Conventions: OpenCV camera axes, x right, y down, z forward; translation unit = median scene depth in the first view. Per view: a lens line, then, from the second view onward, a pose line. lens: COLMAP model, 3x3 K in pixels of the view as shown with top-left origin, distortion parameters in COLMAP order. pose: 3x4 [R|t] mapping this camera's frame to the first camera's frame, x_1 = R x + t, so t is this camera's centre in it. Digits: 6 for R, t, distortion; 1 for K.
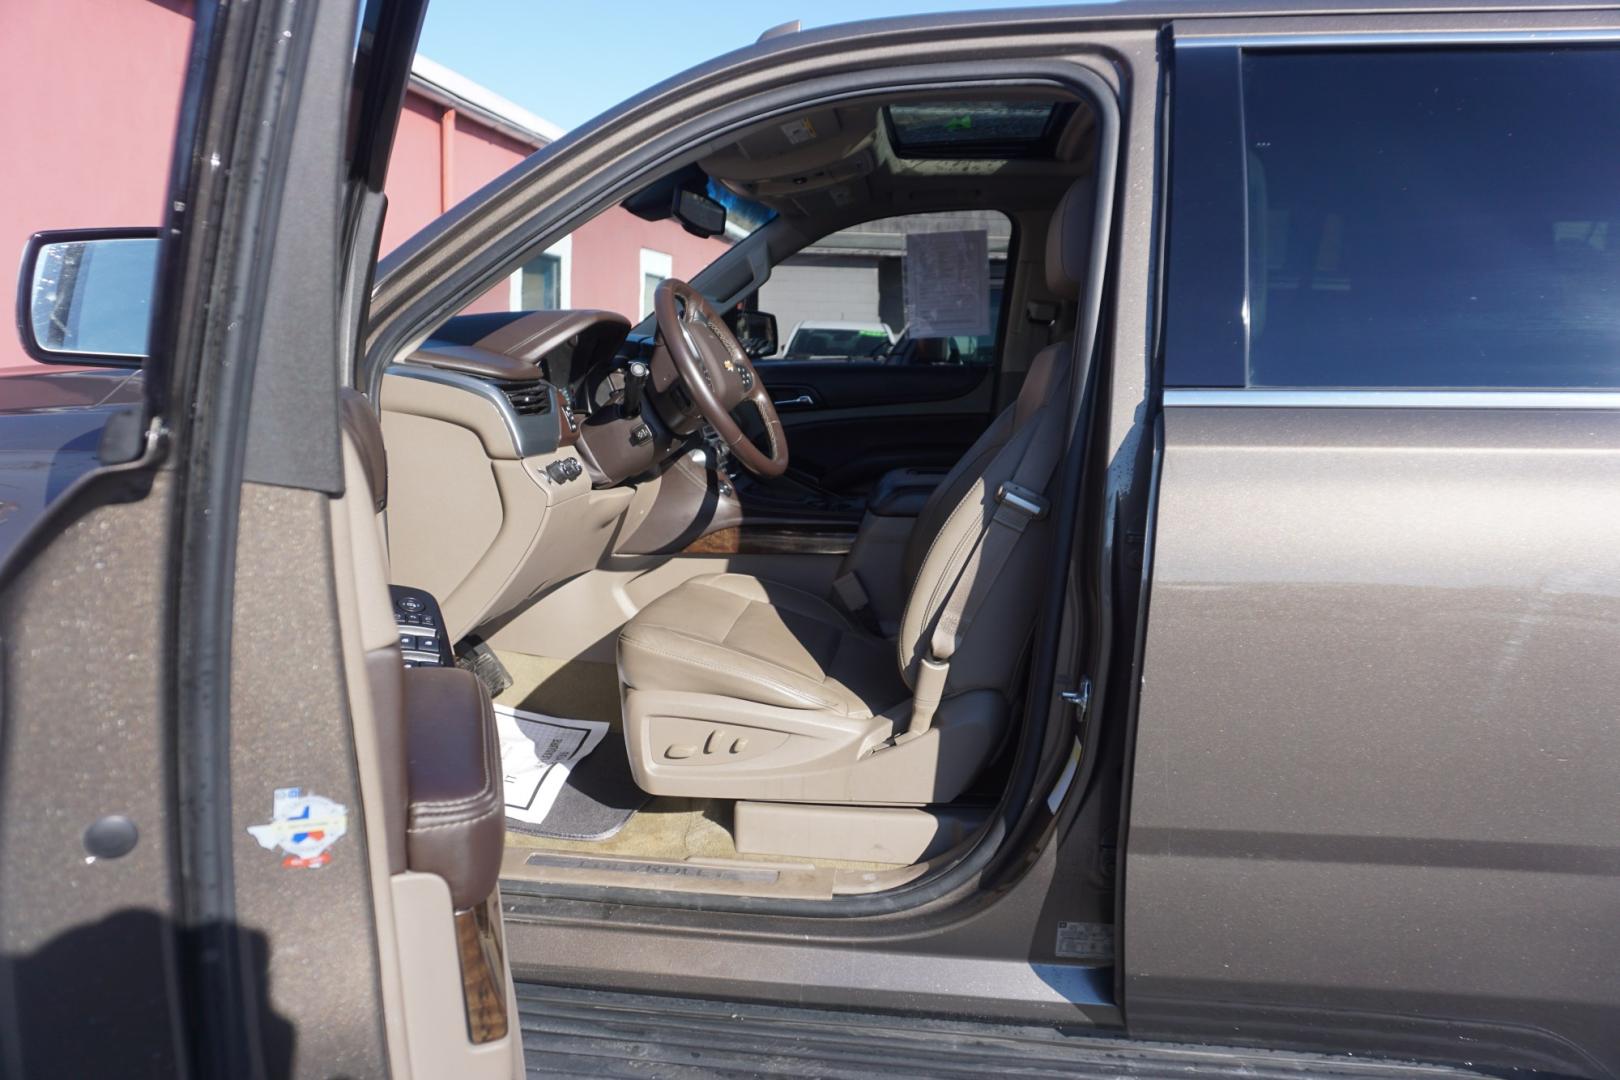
lens RADIAL K [[2261.3, 0, 807.1], [0, 2261.3, 549.5], [0, 0, 1]] dist [0.029892, -0.005969]
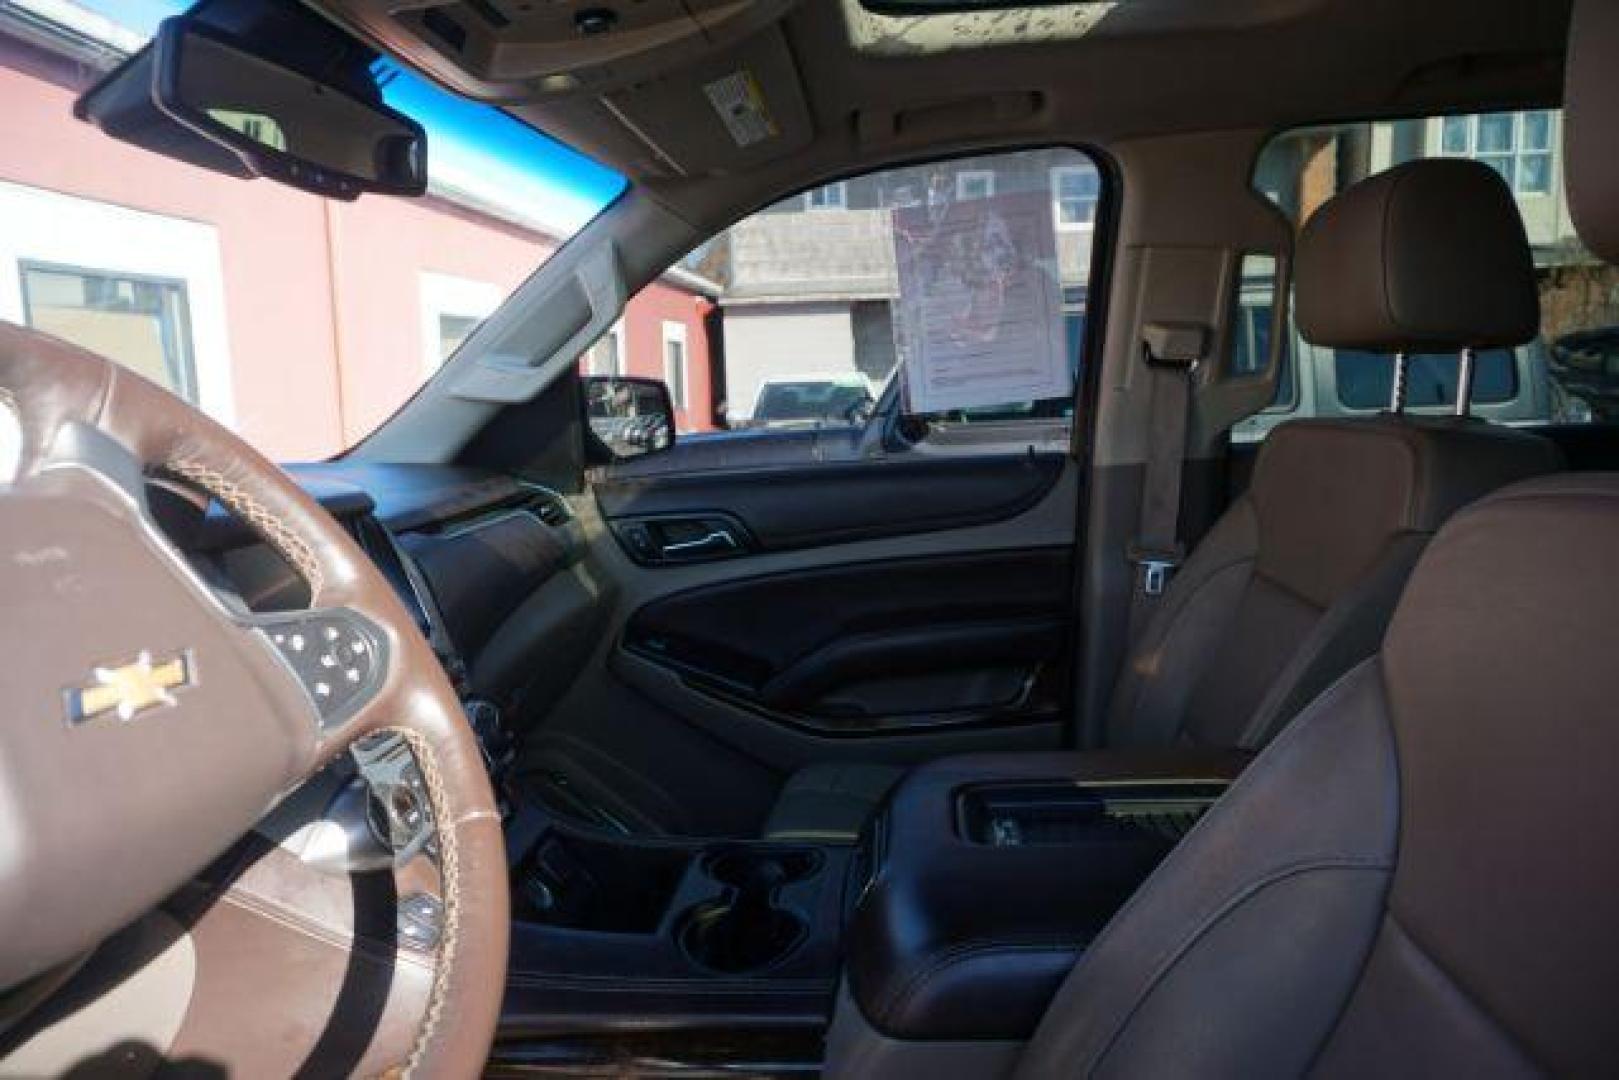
lens RADIAL K [[2259.9, 0, 806.6], [0, 2259.9, 549.4], [0, 0, 1]] dist [0.029892, -0.005969]
pose [[0.997797, -0.066160, 0.004999, 0.017590], [0.066254, 0.997566, -0.021735, -0.054077], [-0.003549, 0.022018, 0.999751, 0.500146]]
